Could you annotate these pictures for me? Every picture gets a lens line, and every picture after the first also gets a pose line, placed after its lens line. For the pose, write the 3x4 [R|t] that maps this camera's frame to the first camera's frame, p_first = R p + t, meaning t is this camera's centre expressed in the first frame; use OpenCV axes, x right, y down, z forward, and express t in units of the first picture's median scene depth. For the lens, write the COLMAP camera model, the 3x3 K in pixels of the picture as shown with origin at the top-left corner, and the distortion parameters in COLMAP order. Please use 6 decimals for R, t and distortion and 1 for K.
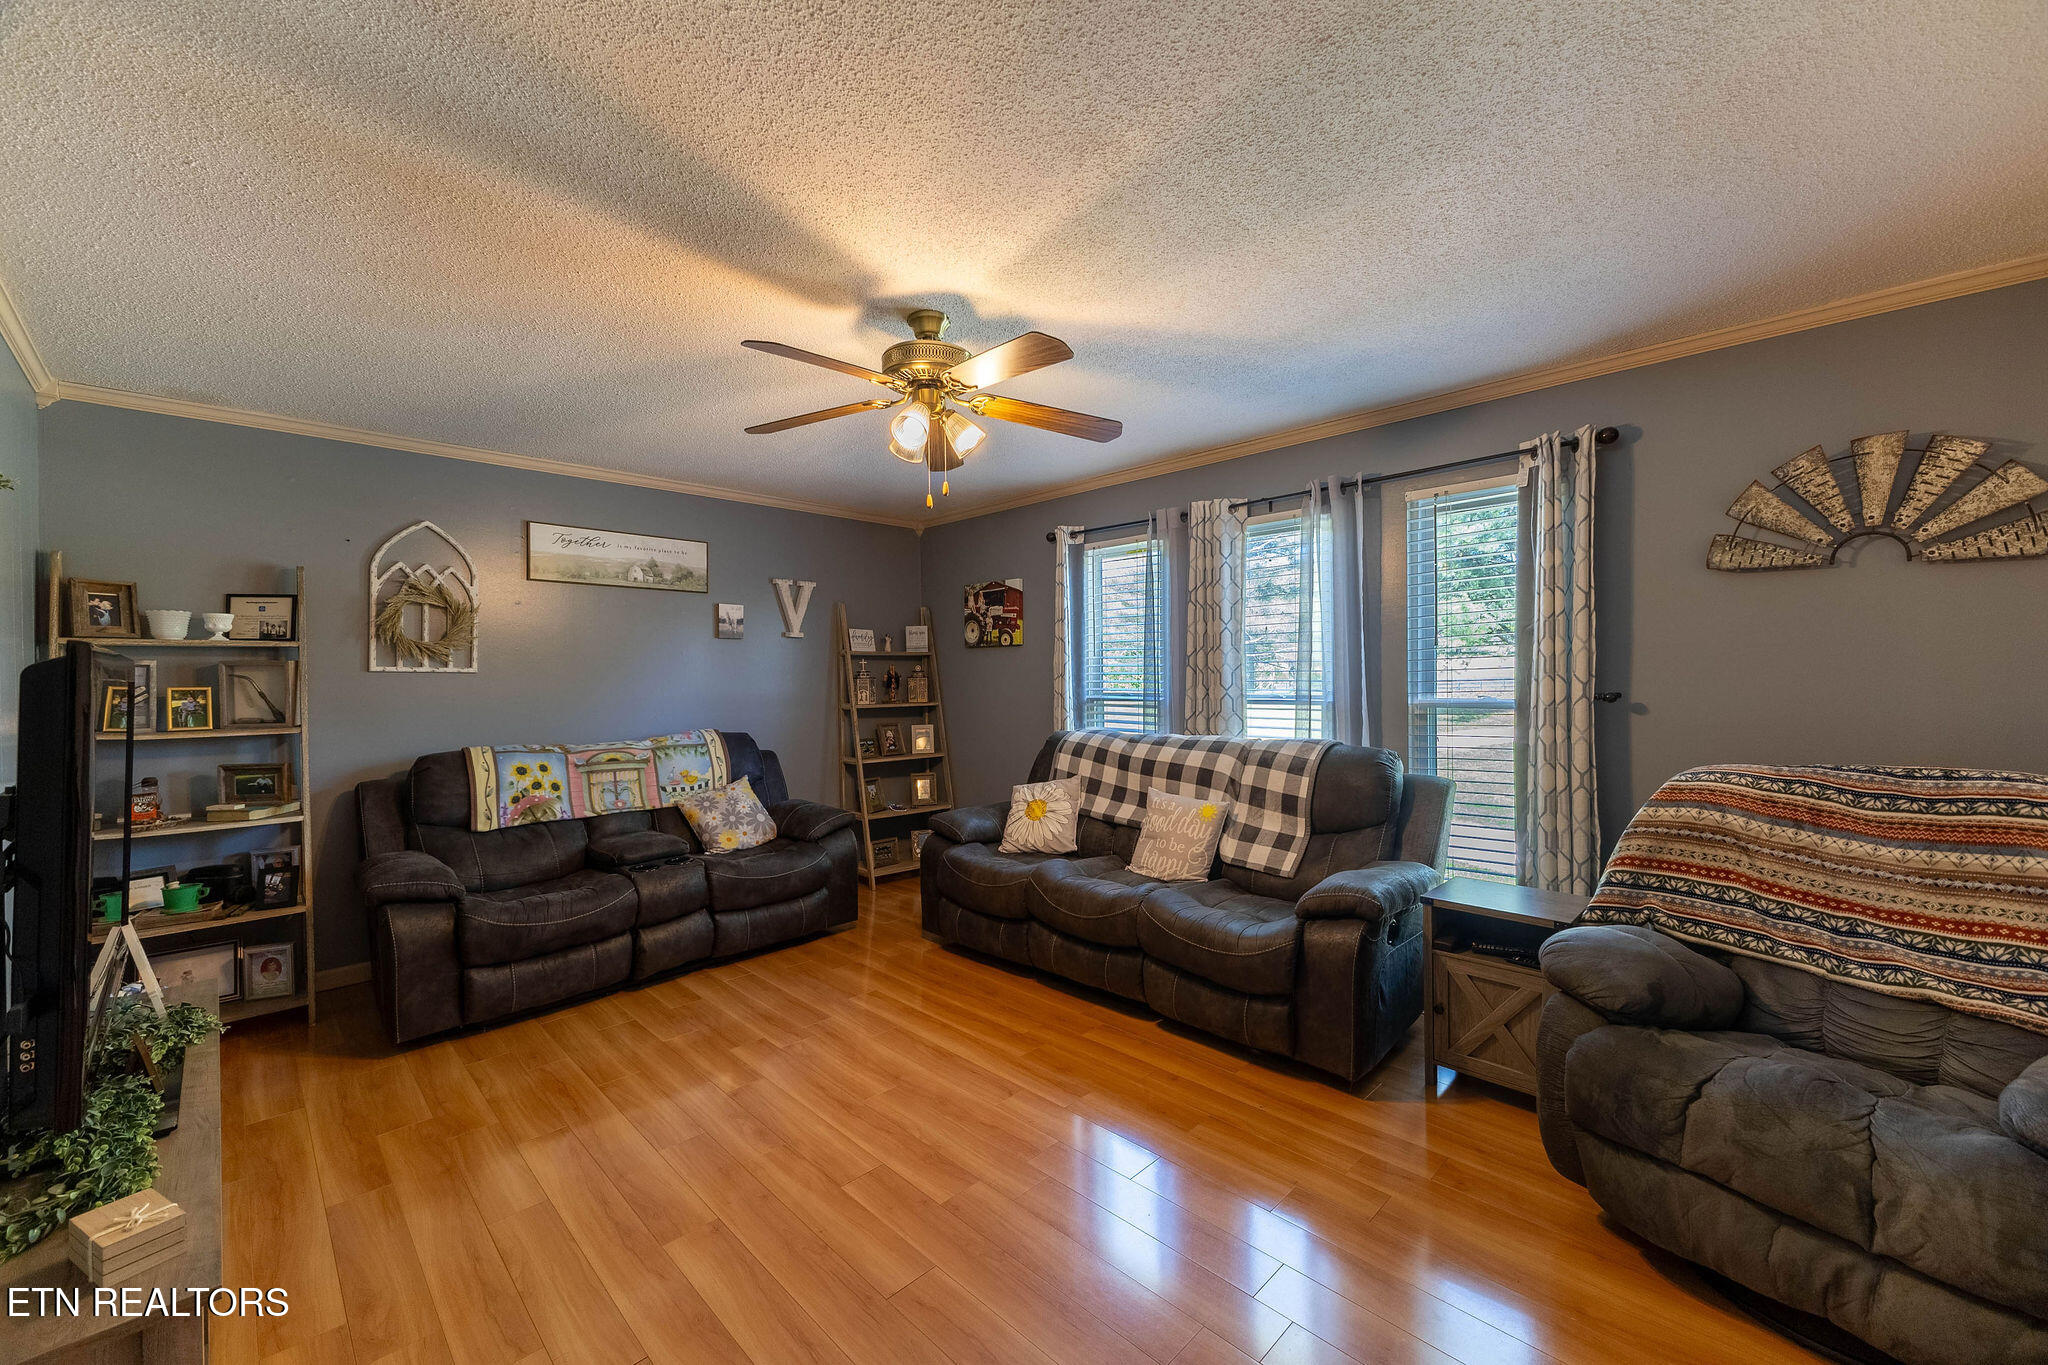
lens RADIAL K [[804.2, 0, 1024.4], [0, 804.2, 680.1], [0, 0, 1]] dist [0.013991, -0.003855]
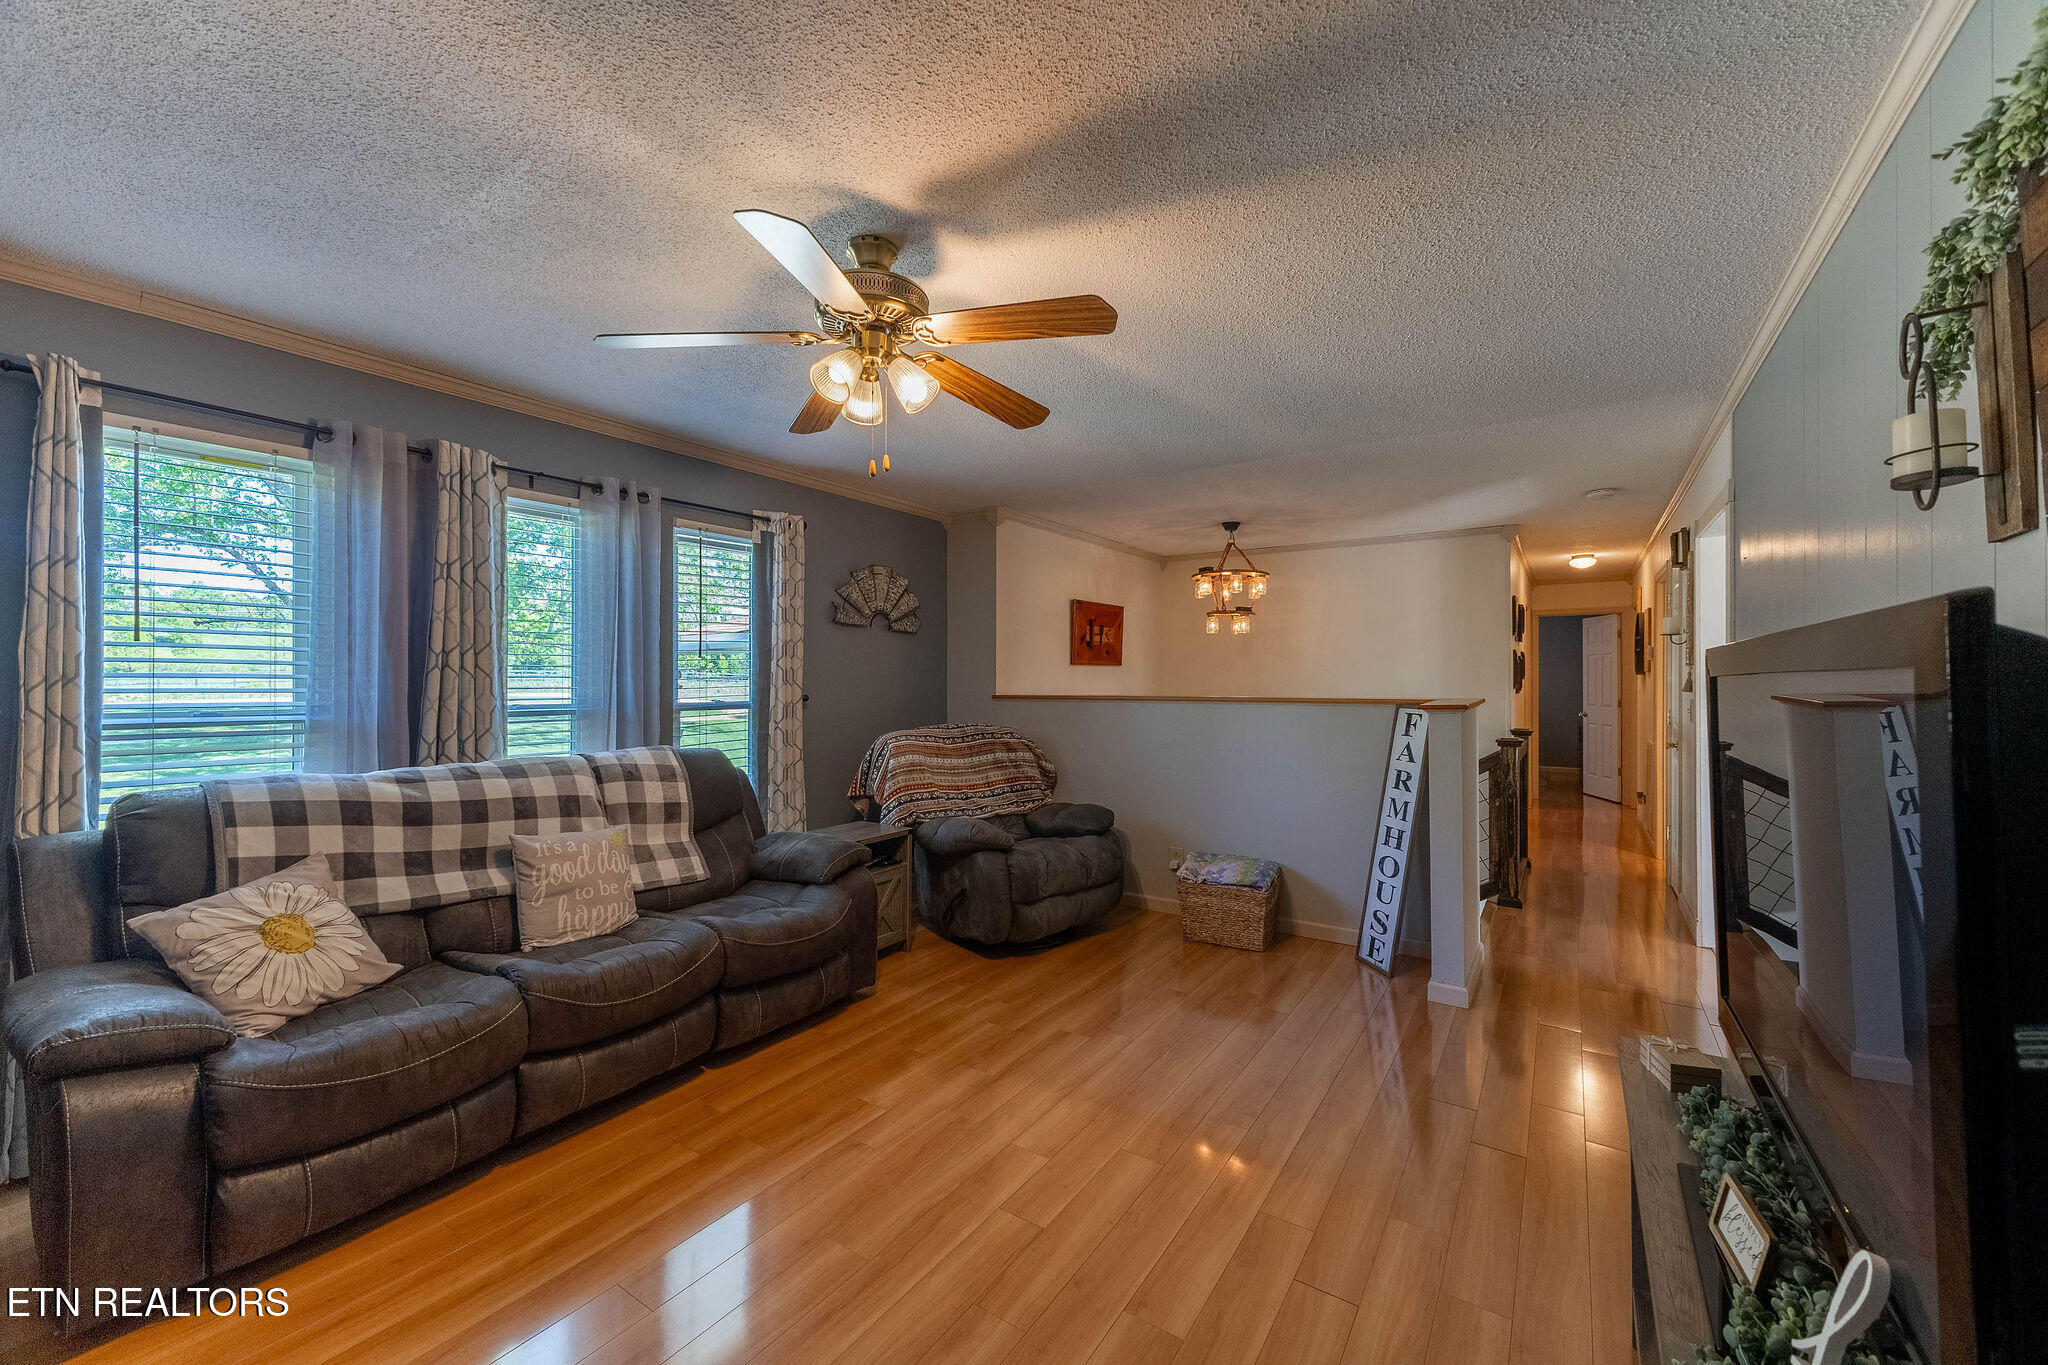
lens RADIAL K [[804.2, 0, 1024.4], [0, 804.2, 680.1], [0, 0, 1]] dist [0.013991, -0.003855]
pose [[-0.193528, 0.007445, 0.981066, -0.738333], [0.002110, 0.999972, -0.007172, -0.000324], [-0.981092, 0.000682, -0.193538, 0.775728]]
